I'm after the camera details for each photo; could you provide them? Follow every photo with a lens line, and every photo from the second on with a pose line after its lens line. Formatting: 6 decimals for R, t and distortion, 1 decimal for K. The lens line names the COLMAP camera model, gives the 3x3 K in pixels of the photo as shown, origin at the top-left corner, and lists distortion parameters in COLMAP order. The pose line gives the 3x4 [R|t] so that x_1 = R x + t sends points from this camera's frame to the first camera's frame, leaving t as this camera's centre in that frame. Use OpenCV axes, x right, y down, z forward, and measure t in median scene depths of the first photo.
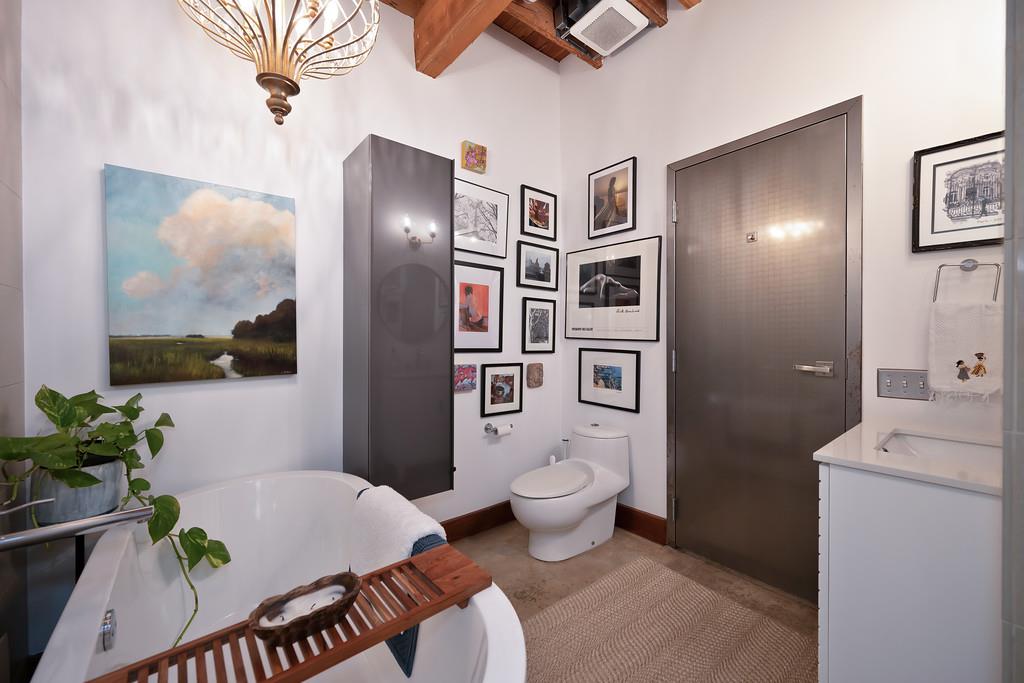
lens RADIAL K [[400.1, 0, 496.8], [0, 400.1, 337.4], [0, 0, 1]] dist [0.000005, -0.000018]
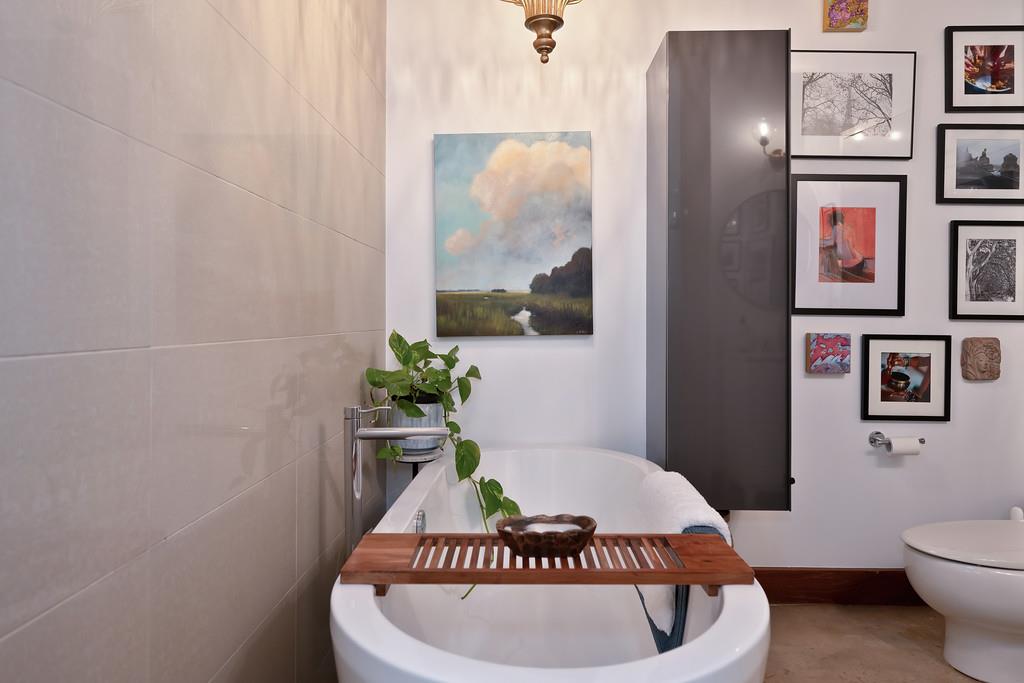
lens RADIAL K [[644.9, 0, 509.4], [0, 644.9, 315.2], [0, 0, 1]] dist [0.002463, -0.000619]
pose [[0.752968, -0.006862, -0.658021, 0.261051], [-0.005242, 0.999851, -0.016426, 0.070151], [0.658036, 0.015818, 0.752820, -0.148286]]
